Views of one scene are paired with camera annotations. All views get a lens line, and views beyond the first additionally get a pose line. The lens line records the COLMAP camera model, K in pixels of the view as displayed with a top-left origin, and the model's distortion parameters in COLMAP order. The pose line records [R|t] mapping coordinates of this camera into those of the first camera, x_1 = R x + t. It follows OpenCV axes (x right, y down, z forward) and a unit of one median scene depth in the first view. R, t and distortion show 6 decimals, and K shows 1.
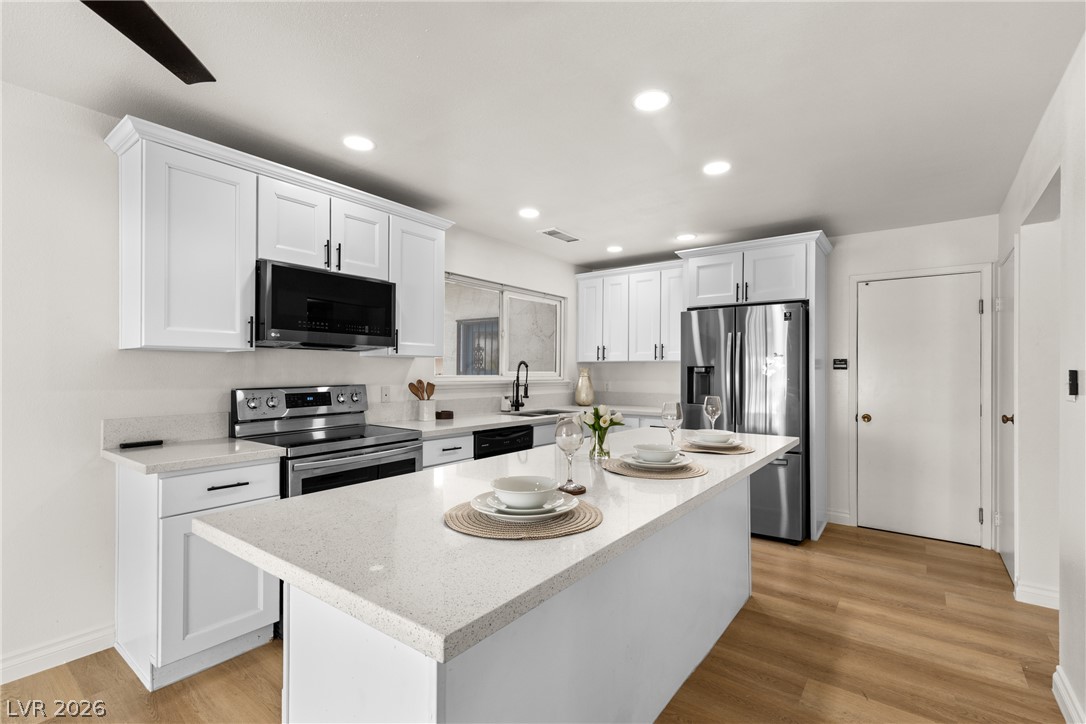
lens RADIAL K [[499.6, 0, 541.3], [0, 499.6, 365.9], [0, 0, 1]] dist [0.019692, -0.000122]
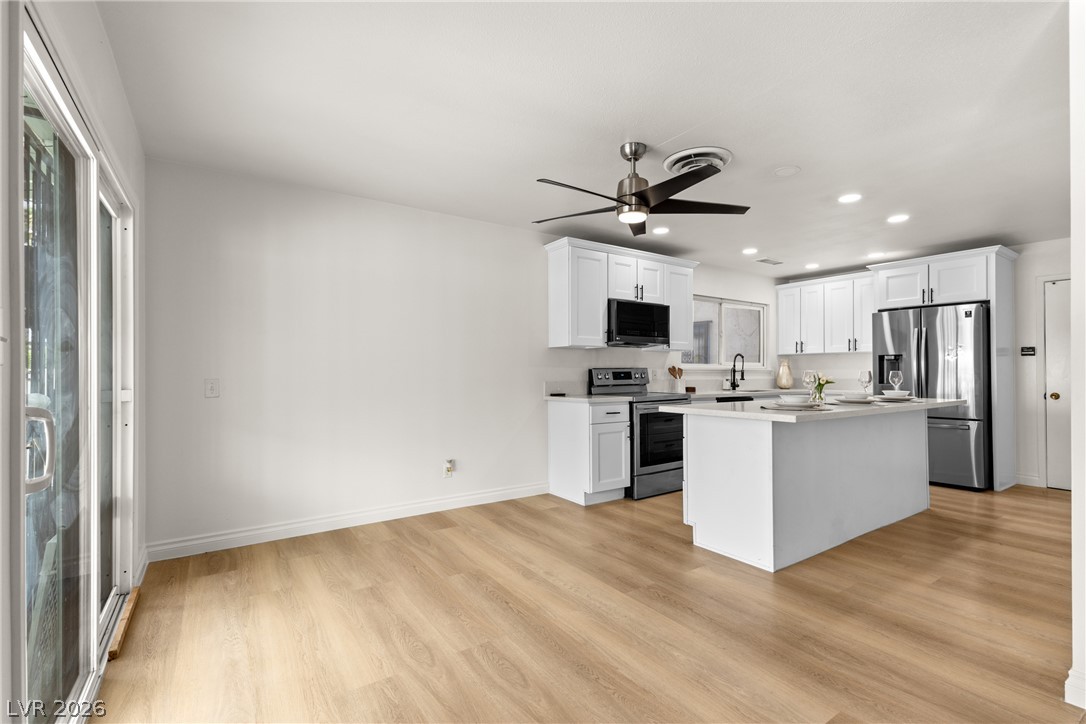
lens RADIAL K [[484.9, 0, 544.7], [0, 484.9, 364.3], [0, 0, 1]] dist [0.003409, -0.000020]
pose [[0.947404, -0.009849, -0.319887, -0.127402], [0.008253, 0.999946, -0.006344, 0.025917], [0.319932, 0.003370, 0.947434, -0.476292]]
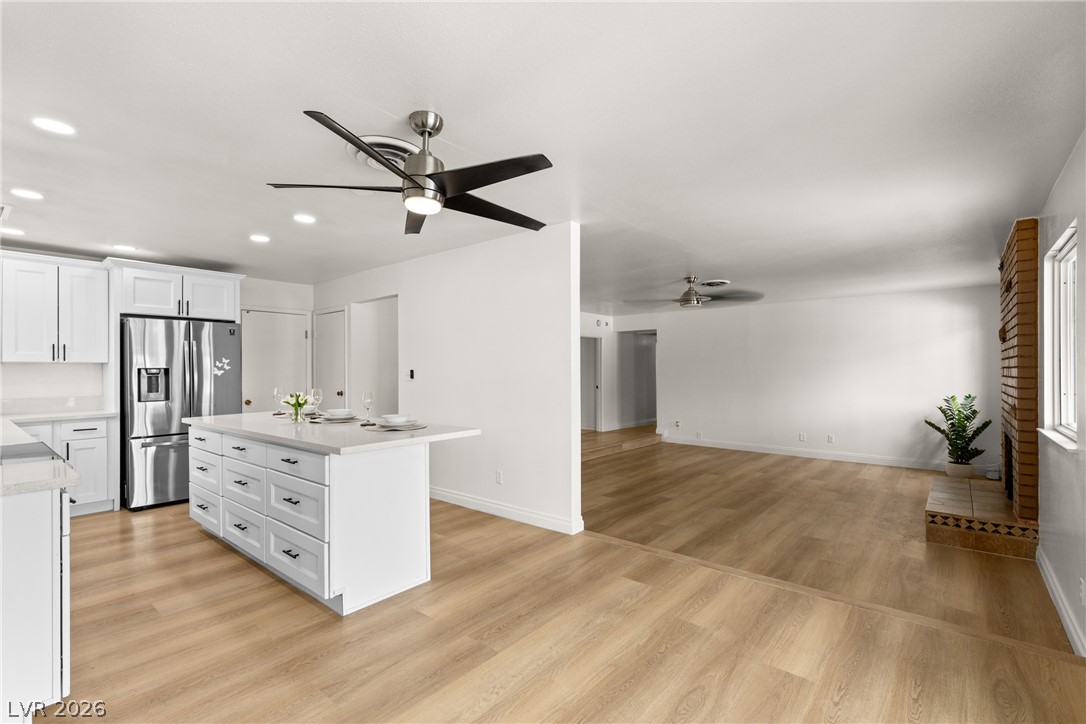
lens RADIAL K [[490.1, 0, 551.6], [0, 490.1, 367.4], [0, 0, 1]] dist [0.002218, 0.000115]
pose [[0.046942, -0.002323, 0.998895, -0.758284], [-0.002858, 0.999993, 0.002460, -0.006408], [-0.998894, -0.002970, 0.046935, 0.041364]]
